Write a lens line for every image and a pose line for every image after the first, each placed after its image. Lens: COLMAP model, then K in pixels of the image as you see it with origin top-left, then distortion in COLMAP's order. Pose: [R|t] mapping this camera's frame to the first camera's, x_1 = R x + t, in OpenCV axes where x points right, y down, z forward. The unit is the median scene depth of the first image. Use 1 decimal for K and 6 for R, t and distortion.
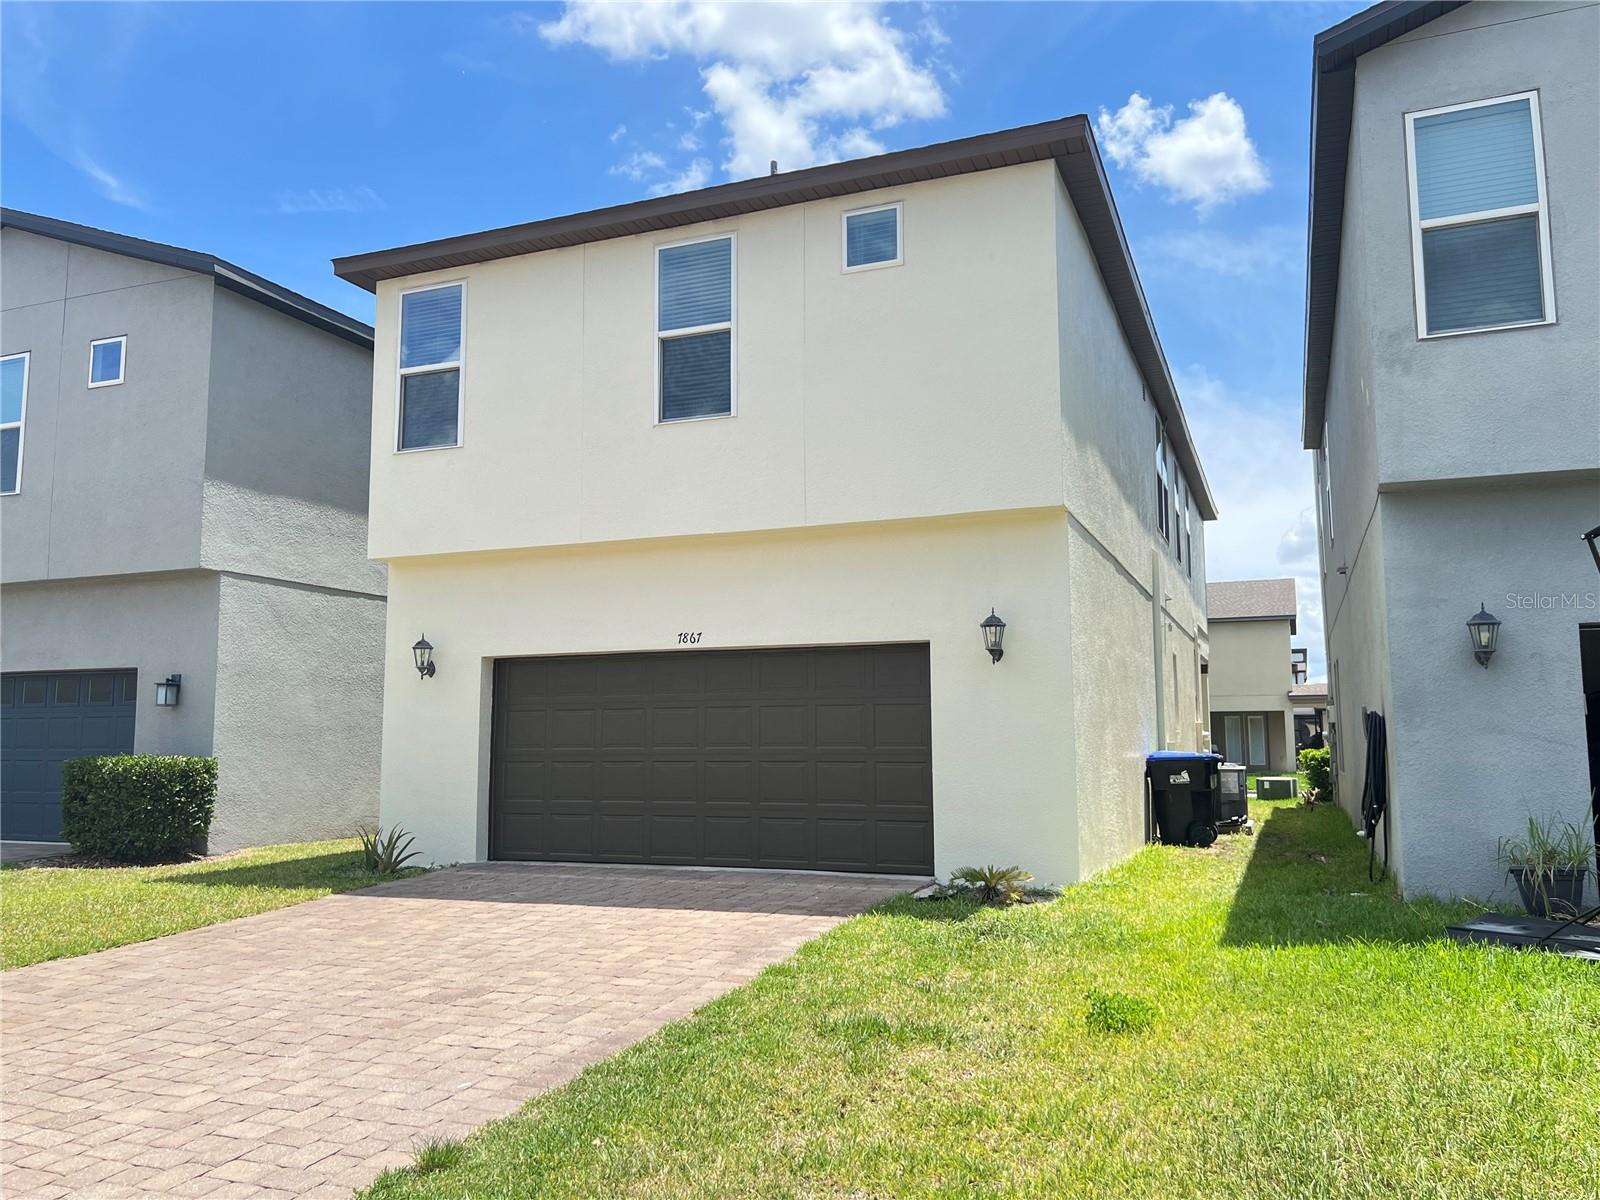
lens RADIAL K [[1203.0, 0, 794.9], [0, 1203.0, 601.7], [0, 0, 1]] dist [0.000044, -0.003349]
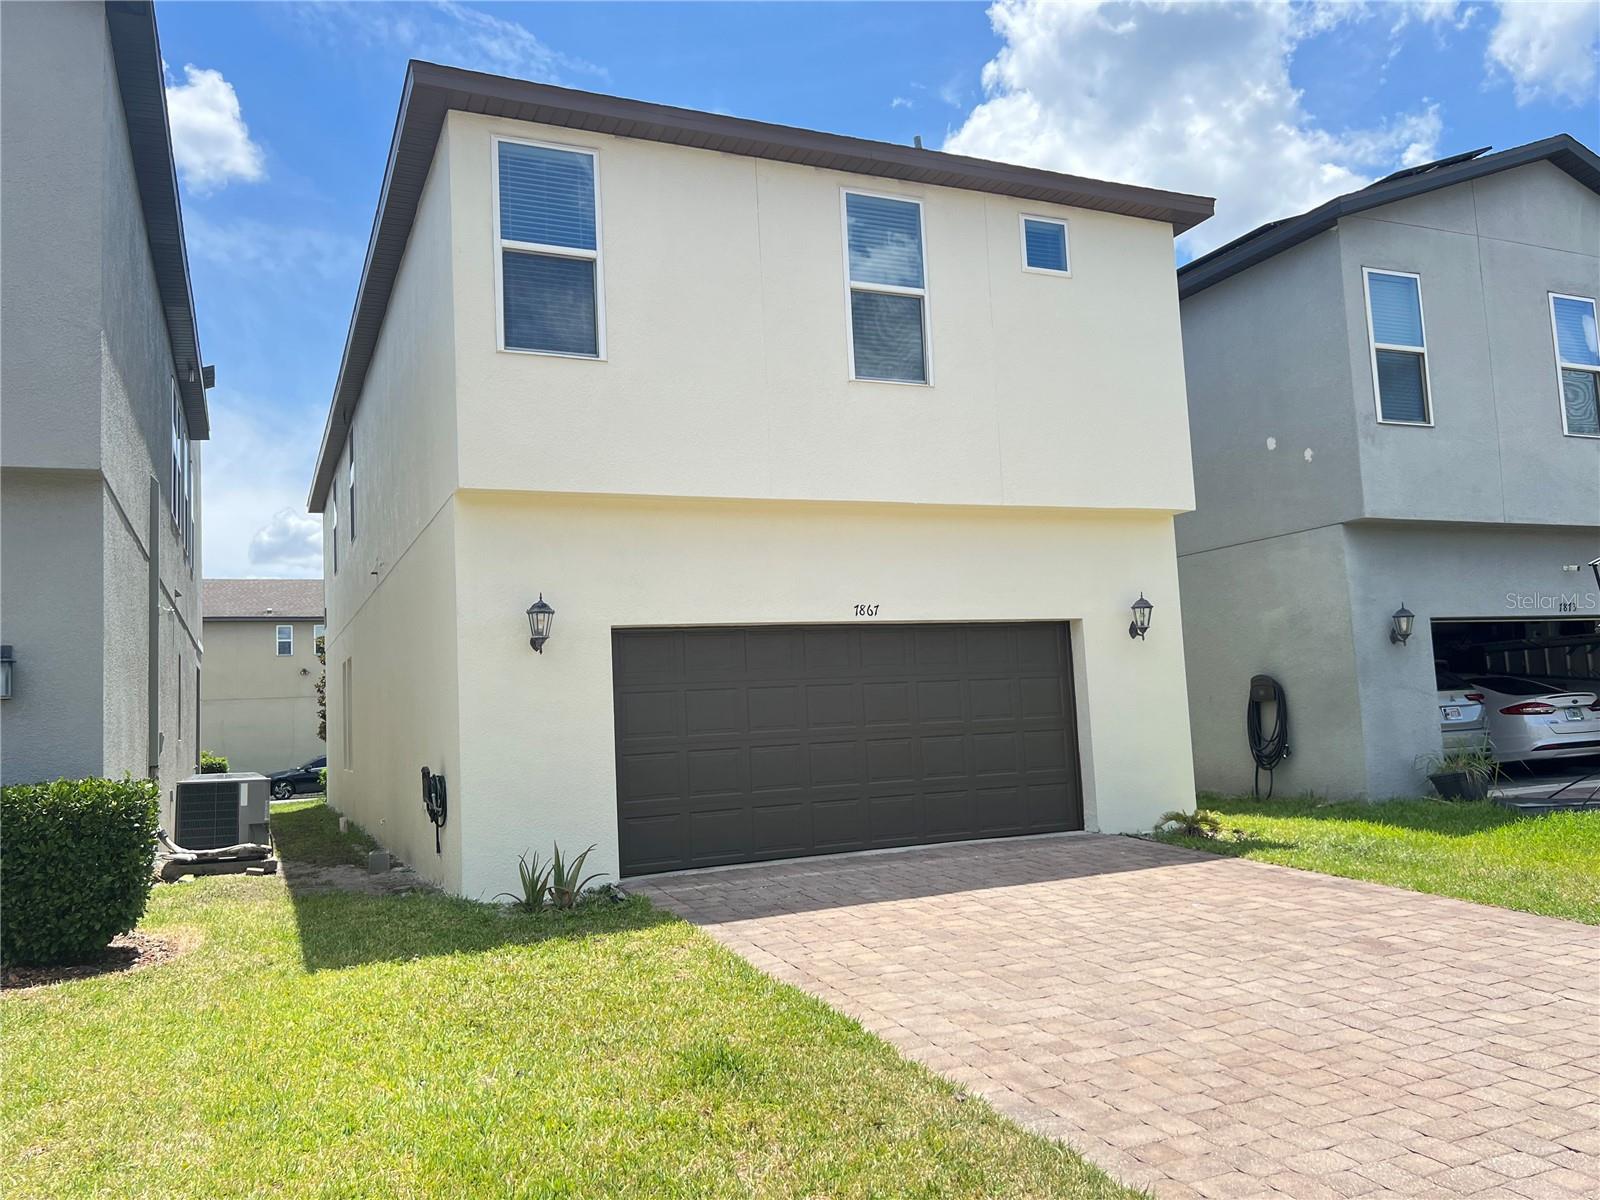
lens RADIAL K [[1203.0, 0, 794.9], [0, 1203.0, 601.7], [0, 0, 1]] dist [0.000044, -0.003349]
pose [[0.690425, 0.037821, 0.722414, -0.815764], [-0.036775, 0.999176, -0.017163, 0.041995], [-0.722468, -0.014718, 0.691247, 0.388667]]
